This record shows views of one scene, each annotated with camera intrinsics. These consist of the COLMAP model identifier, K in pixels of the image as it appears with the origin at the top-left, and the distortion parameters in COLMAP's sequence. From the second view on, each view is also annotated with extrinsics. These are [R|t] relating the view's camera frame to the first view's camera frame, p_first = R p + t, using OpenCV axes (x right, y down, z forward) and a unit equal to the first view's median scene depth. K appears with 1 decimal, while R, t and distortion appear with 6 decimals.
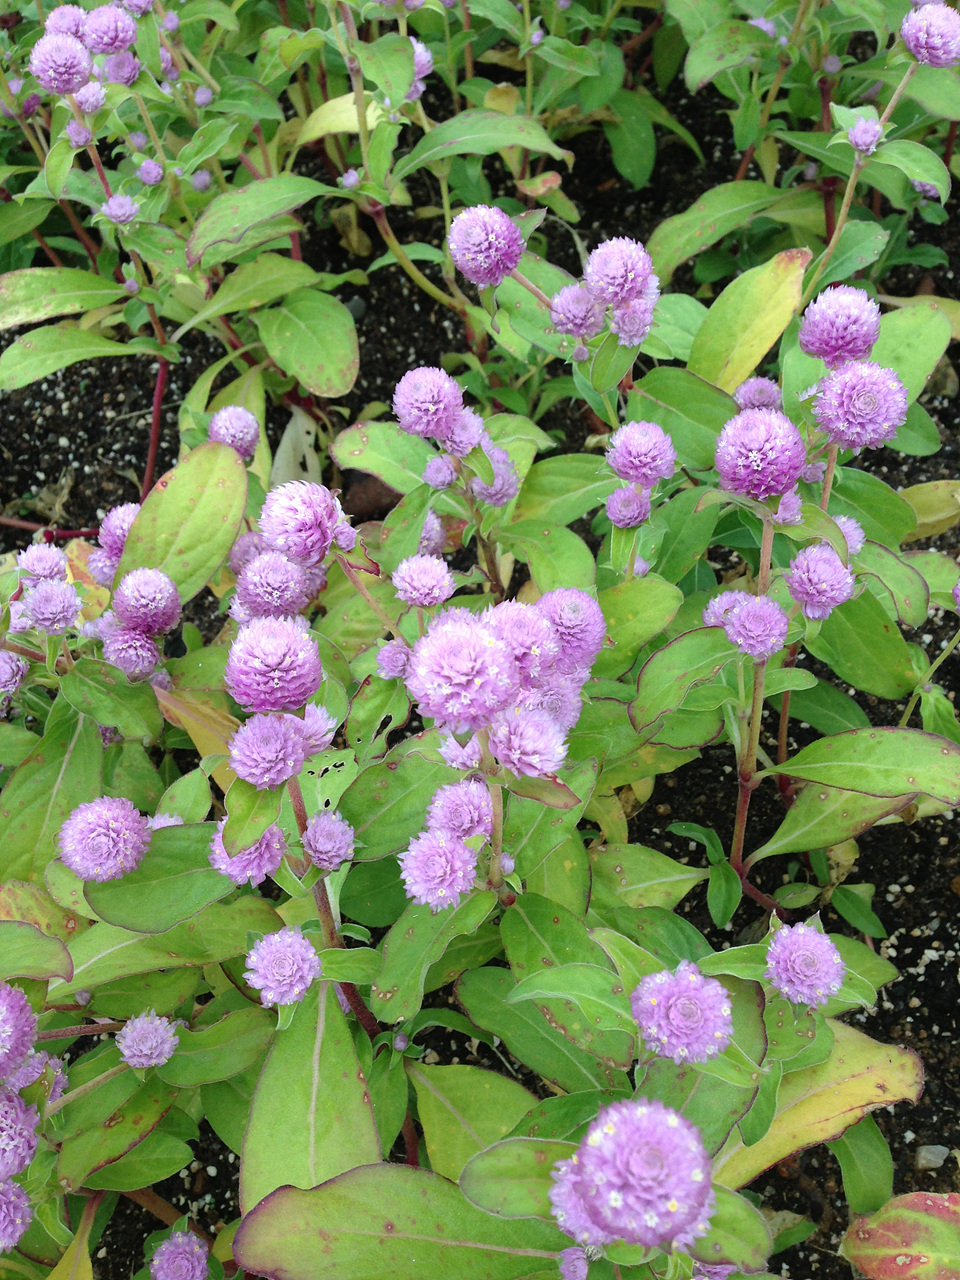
lens RADIAL K [[1149.5, 0, 480.0], [0, 1149.5, 640.0], [0, 0, 1]] dist [0.113154, -0.238557]
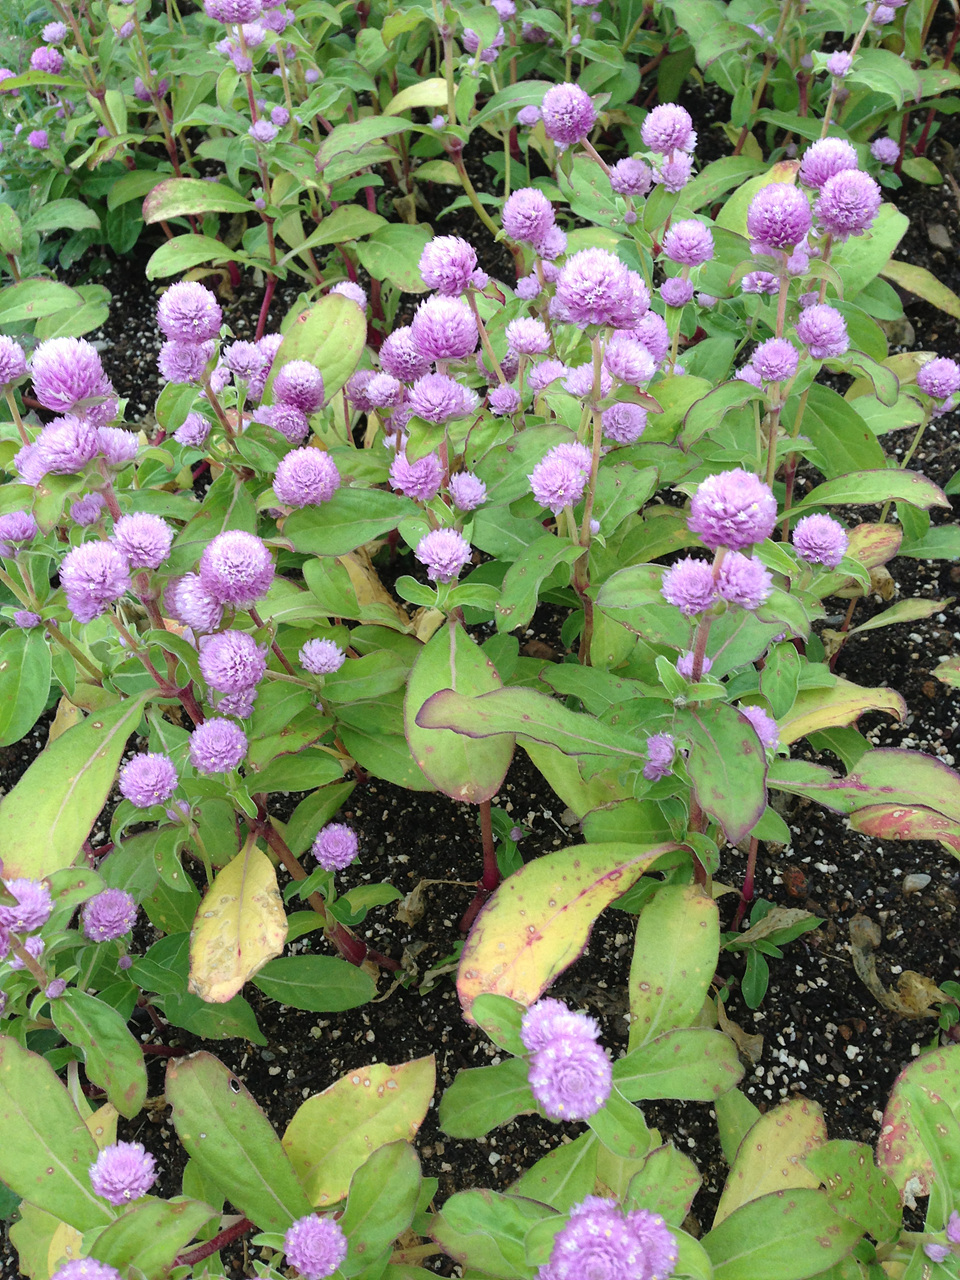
lens RADIAL K [[1149.5, 0, 480.0], [0, 1149.5, 640.0], [0, 0, 1]] dist [0.113154, -0.238557]
pose [[0.999539, 0.011071, 0.028278, -0.092613], [-0.007730, 0.993260, -0.115648, 0.306679], [-0.029367, 0.115376, 0.992888, -0.198212]]
